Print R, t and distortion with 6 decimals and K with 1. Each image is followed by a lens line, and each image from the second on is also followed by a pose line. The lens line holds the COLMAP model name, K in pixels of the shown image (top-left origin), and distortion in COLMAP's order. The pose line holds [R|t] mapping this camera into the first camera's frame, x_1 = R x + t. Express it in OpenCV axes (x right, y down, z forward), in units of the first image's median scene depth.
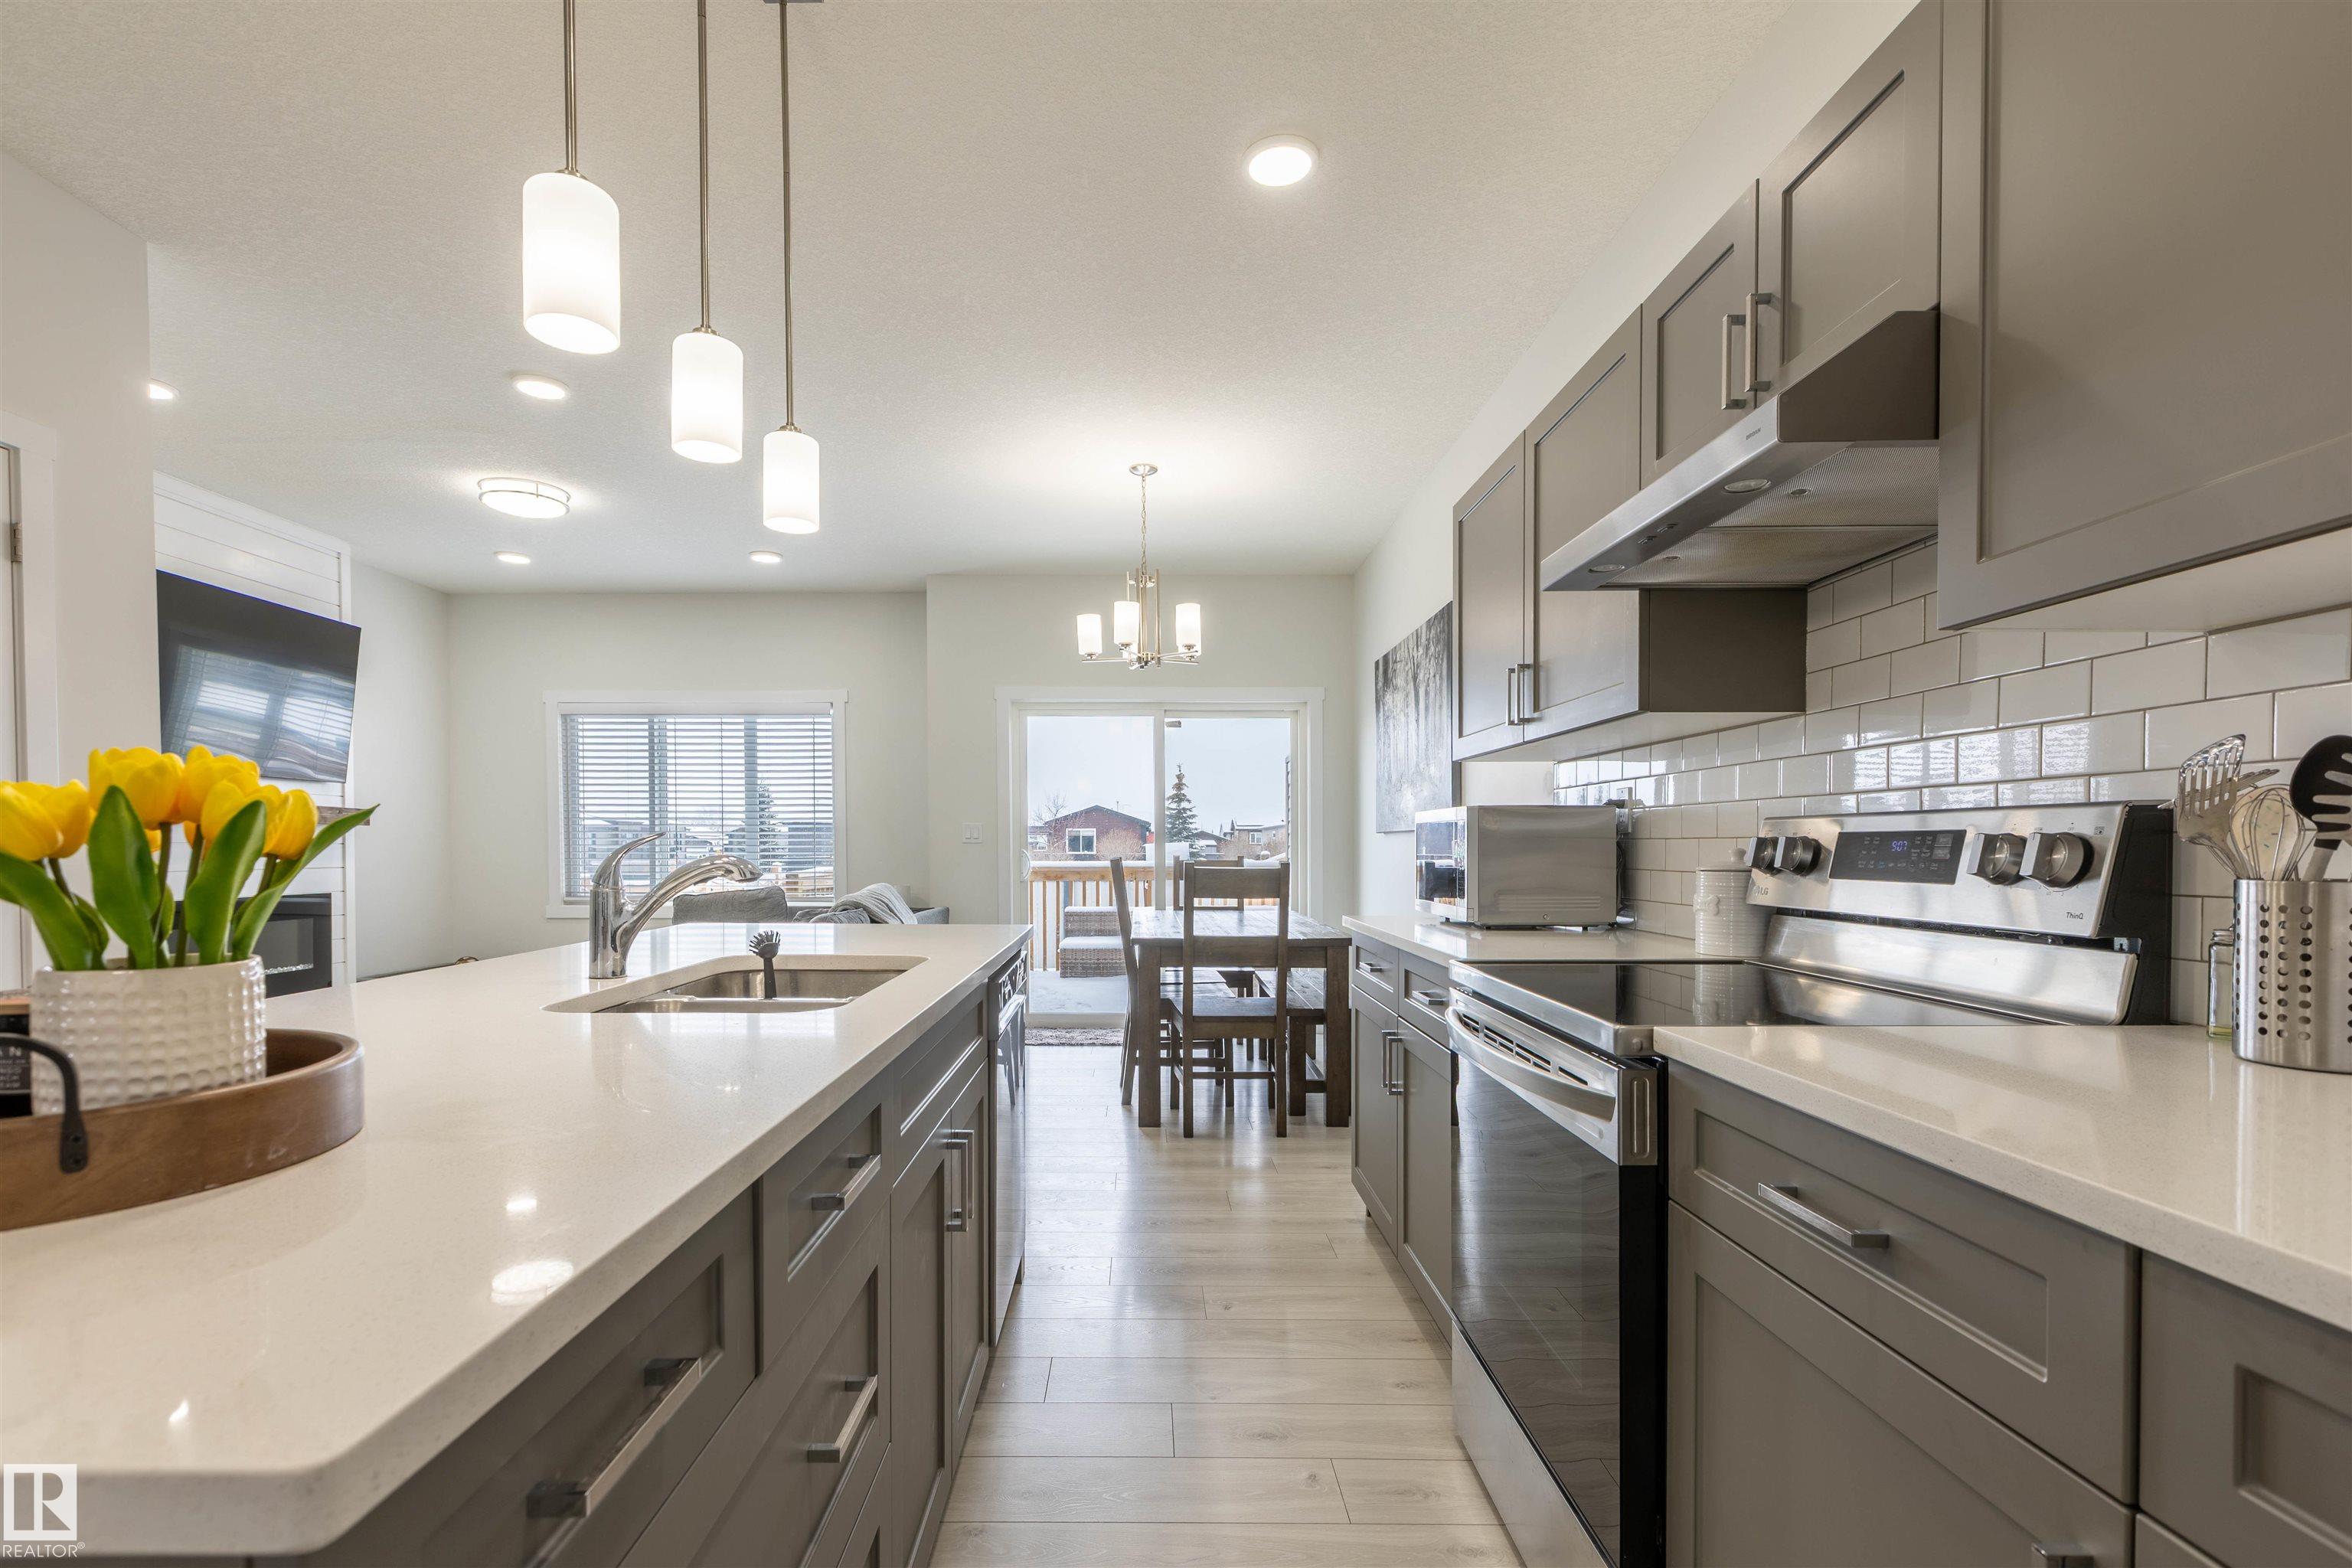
lens RADIAL K [[1087.3, 0, 1126.0], [0, 1087.3, 826.1], [0, 0, 1]] dist [0.000927, -0.000103]
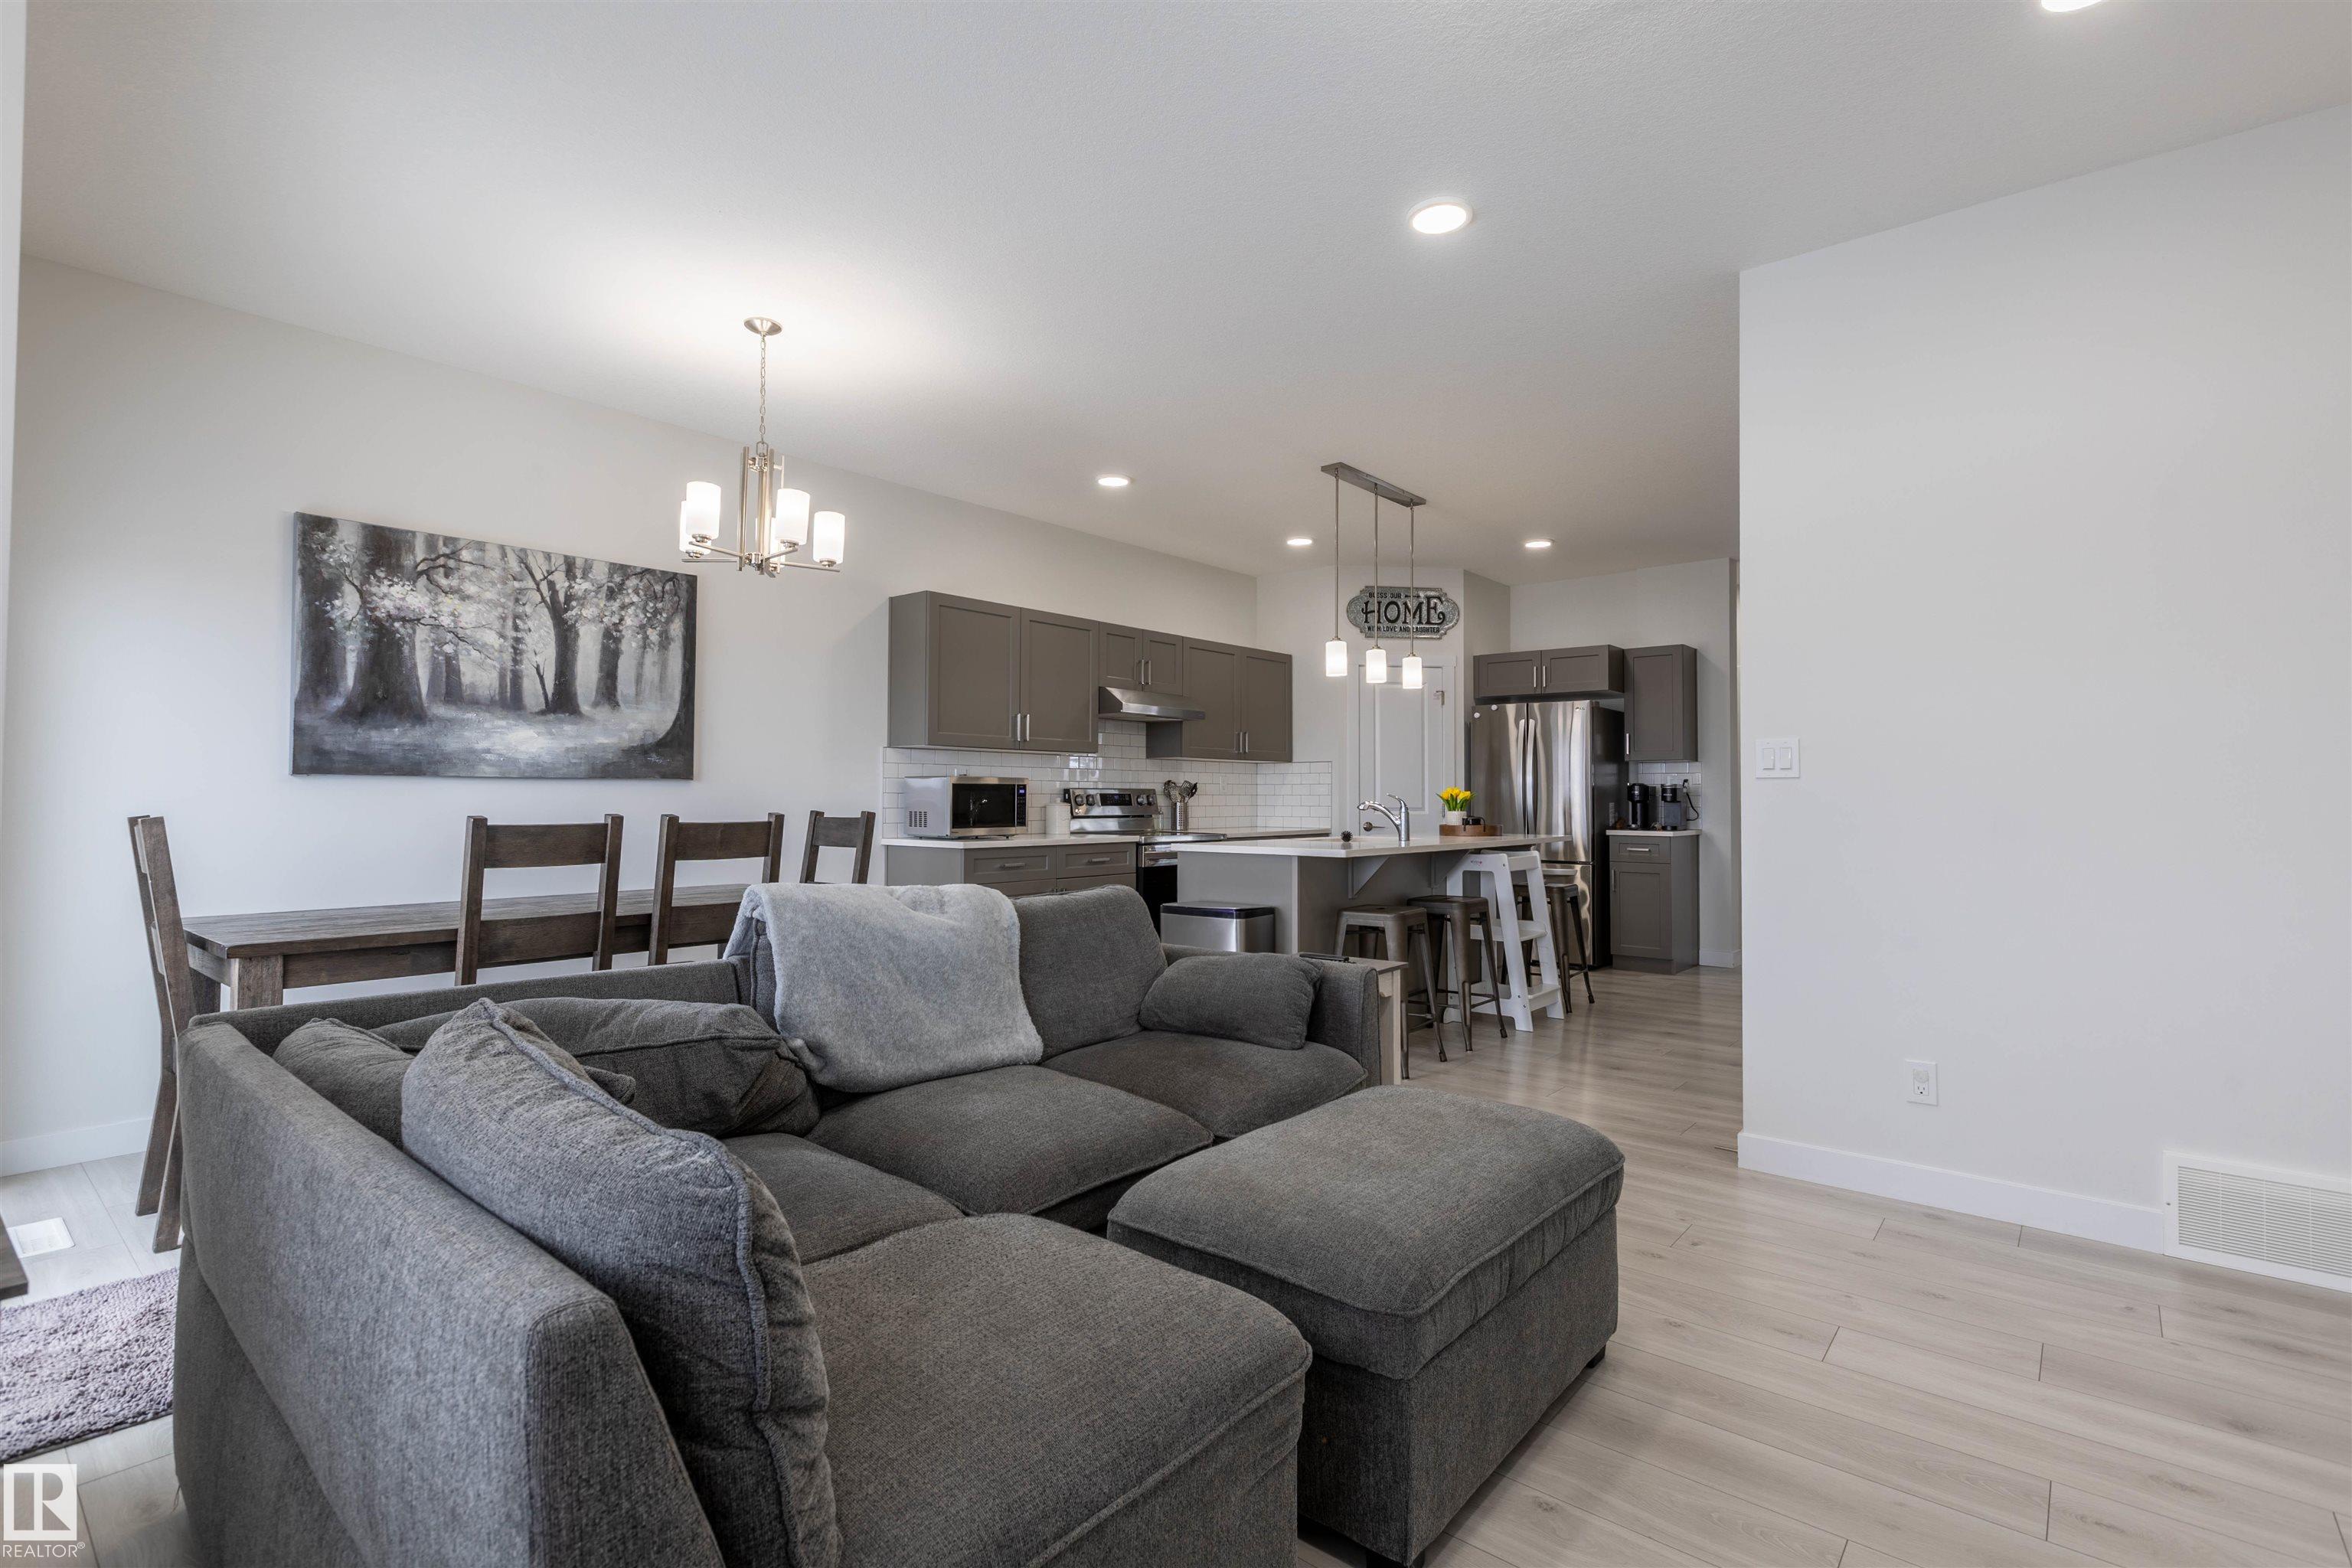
lens RADIAL K [[1105.7, 0, 1166.1], [0, 1105.7, 772.4], [0, 0, 1]] dist [-0.000133, -0.000030]
pose [[-0.766646, 0.004990, 0.642050, -1.680672], [-0.021443, 0.999213, -0.033370, 0.047752], [-0.641712, -0.039351, -0.765936, 3.264654]]
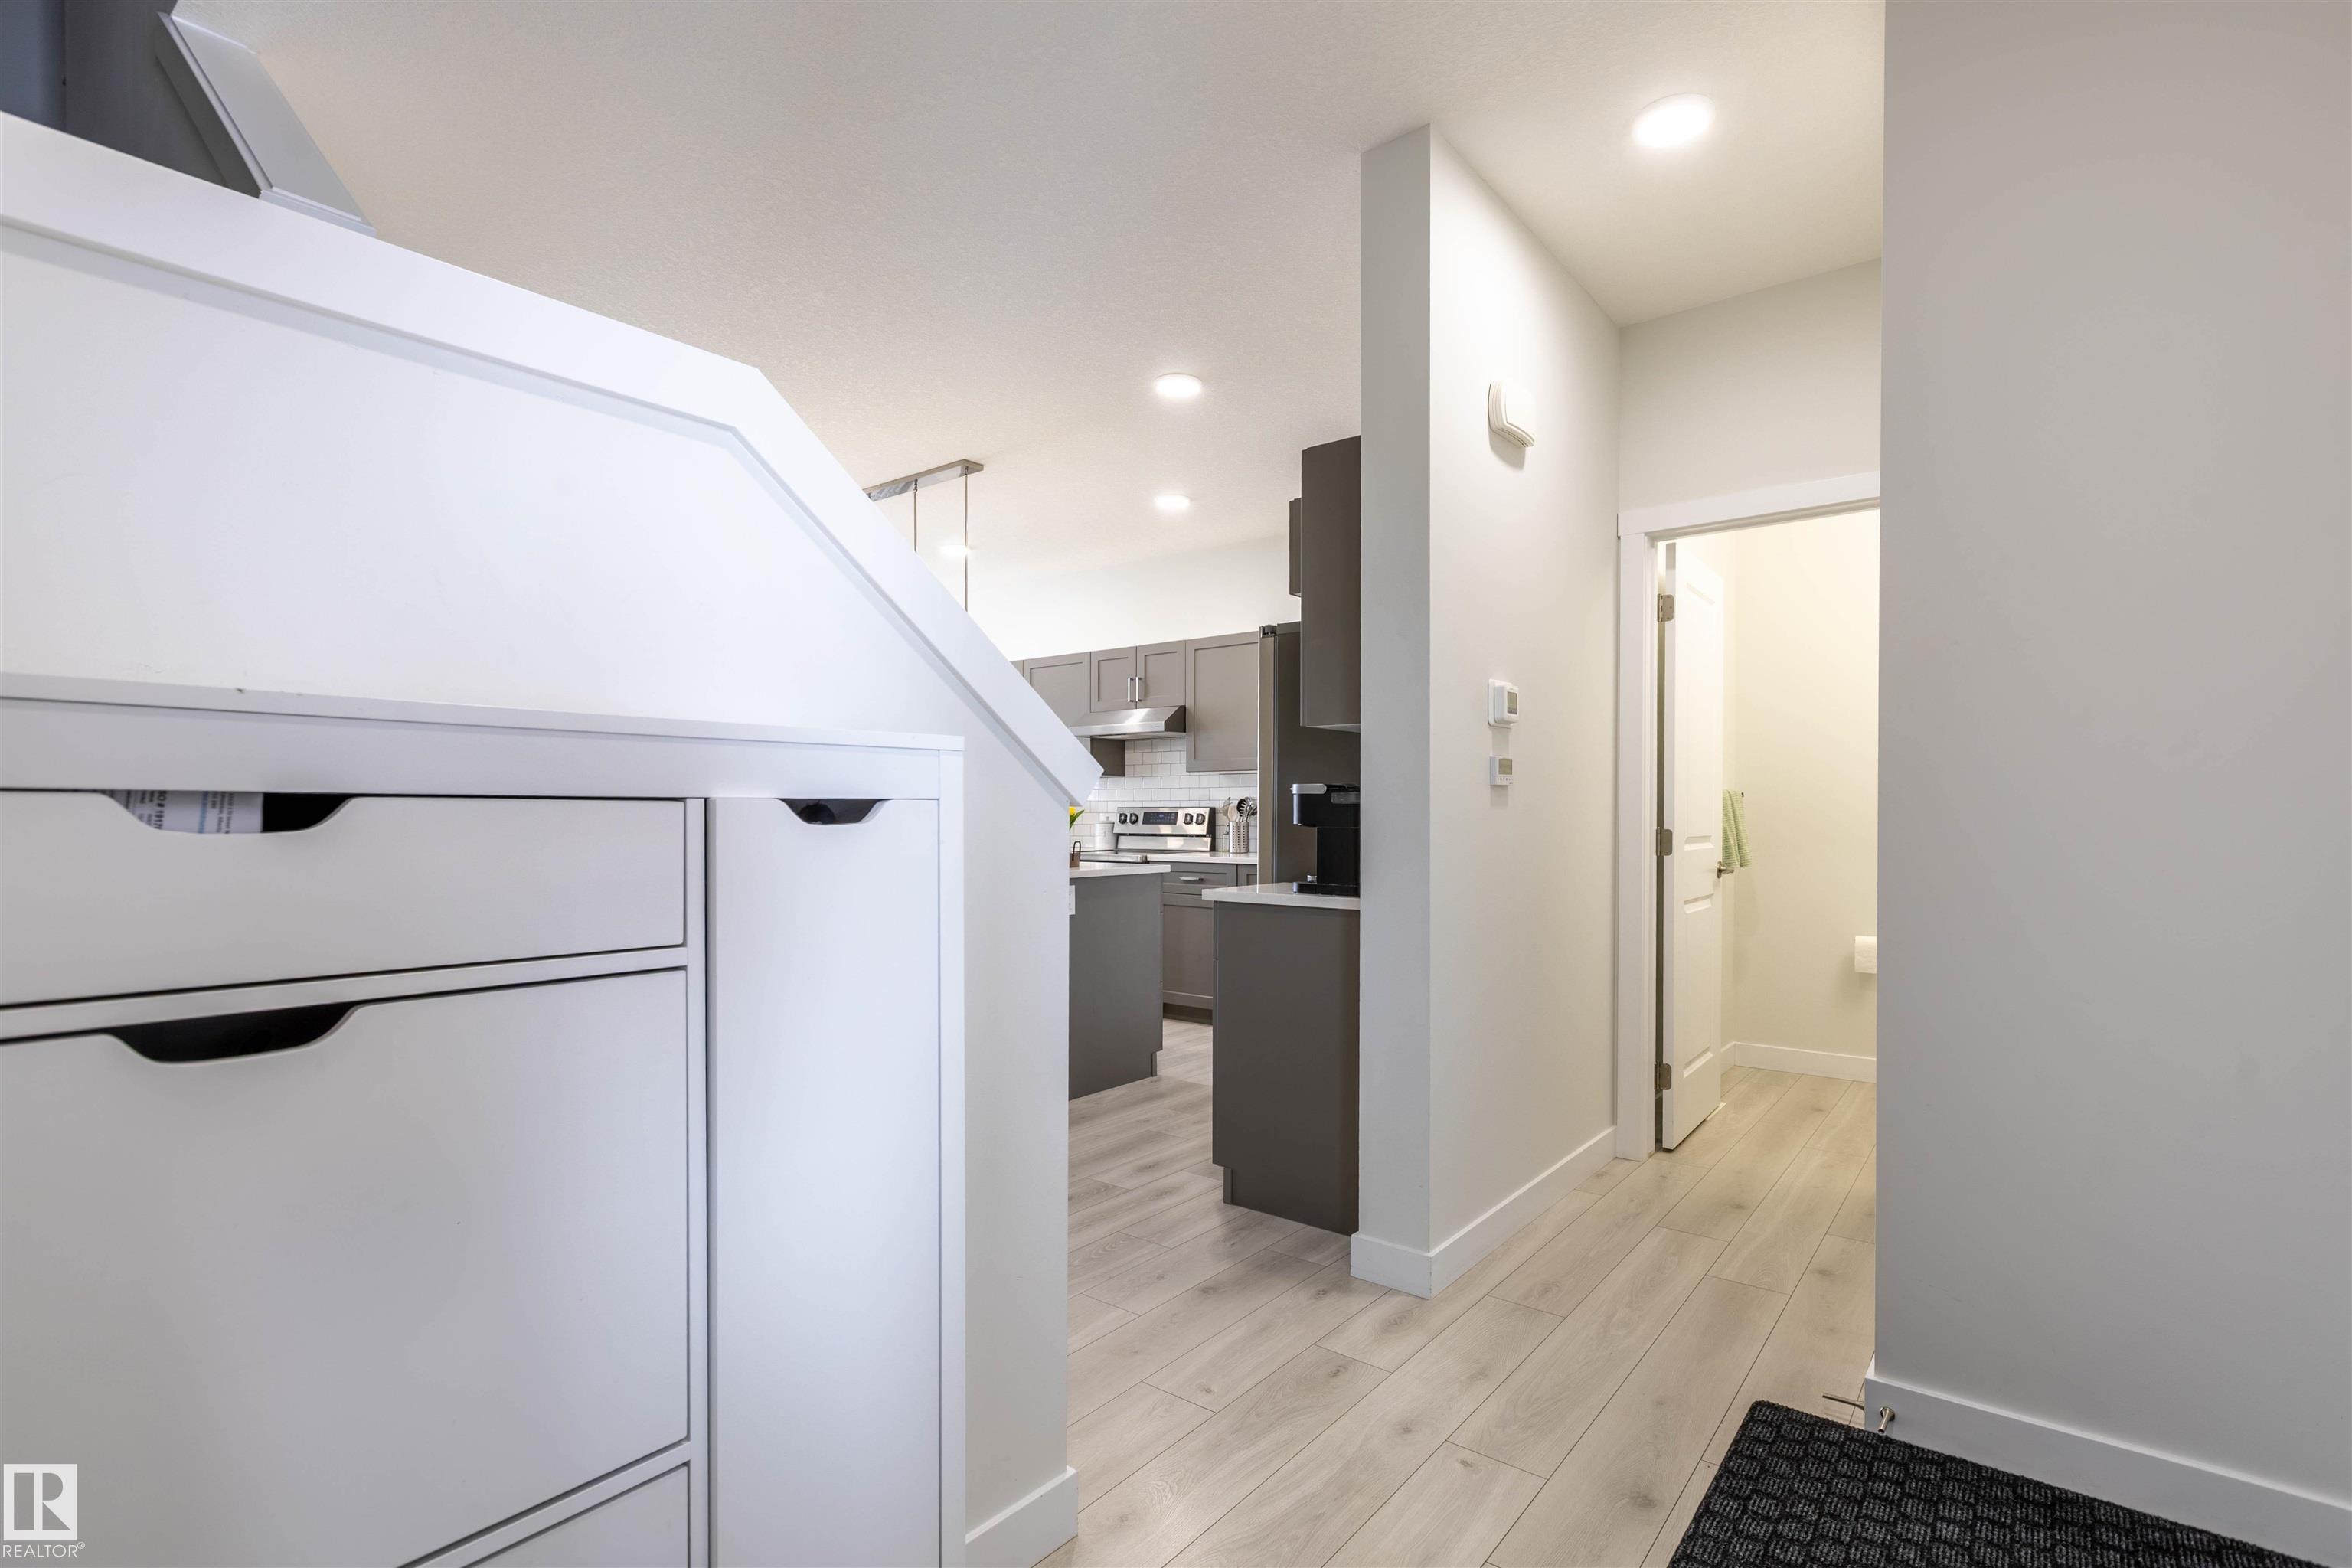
lens RADIAL K [[1086.7, 0, 1187.9], [0, 1086.7, 821.6], [0, 0, 1]] dist [0.002062, 0.000072]
pose [[0.622891, -0.012091, 0.782215, -1.927465], [-0.013338, 0.999571, 0.026072, -0.054328], [-0.782195, -0.026673, 0.622463, -1.290511]]
